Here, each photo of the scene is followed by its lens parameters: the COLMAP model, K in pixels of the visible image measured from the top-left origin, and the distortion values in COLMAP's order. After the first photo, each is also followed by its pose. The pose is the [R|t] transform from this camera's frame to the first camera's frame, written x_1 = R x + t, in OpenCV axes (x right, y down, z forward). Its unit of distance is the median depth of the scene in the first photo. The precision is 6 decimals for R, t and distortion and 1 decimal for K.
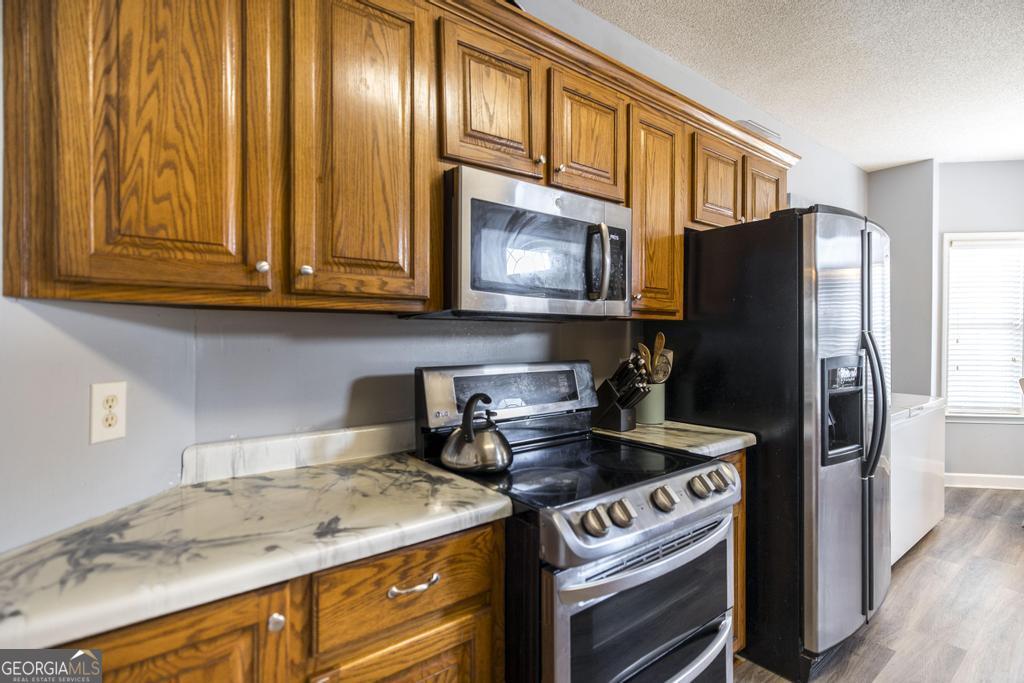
lens RADIAL K [[486.7, 0, 513.7], [0, 486.7, 343.7], [0, 0, 1]] dist [-0.001887, 0.000464]
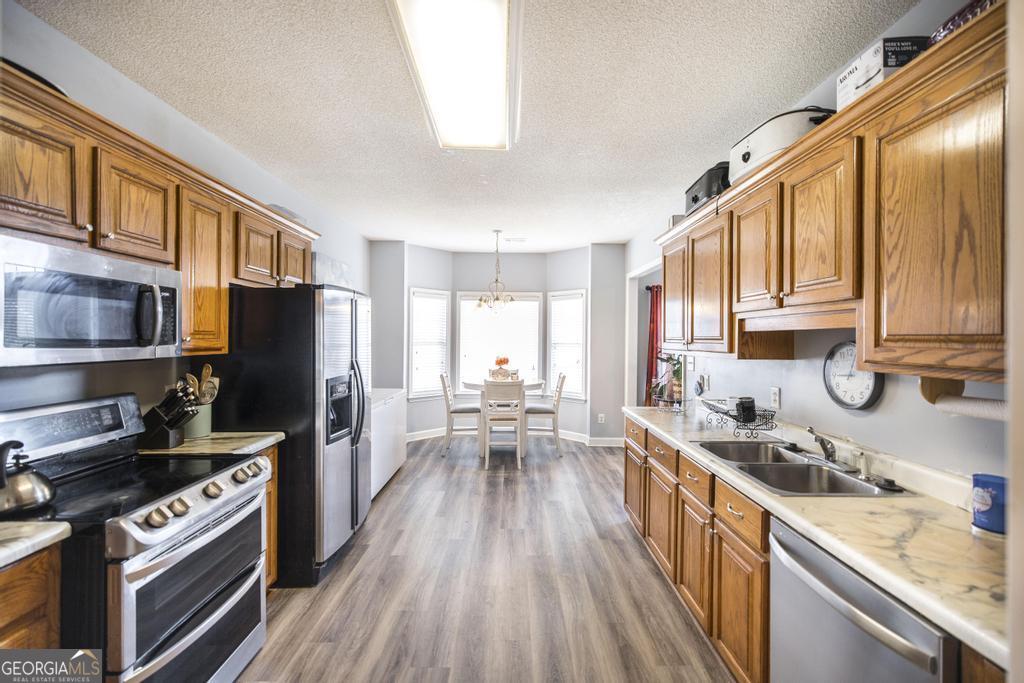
lens RADIAL K [[434.5, 0, 529.9], [0, 434.5, 341.1], [0, 0, 1]] dist [0.001723, 0.000502]
pose [[0.585539, 0.001381, 0.810643, -0.151195], [-0.002046, 0.999998, -0.000226, -0.101149], [-0.810641, -0.001526, 0.585541, -0.415528]]
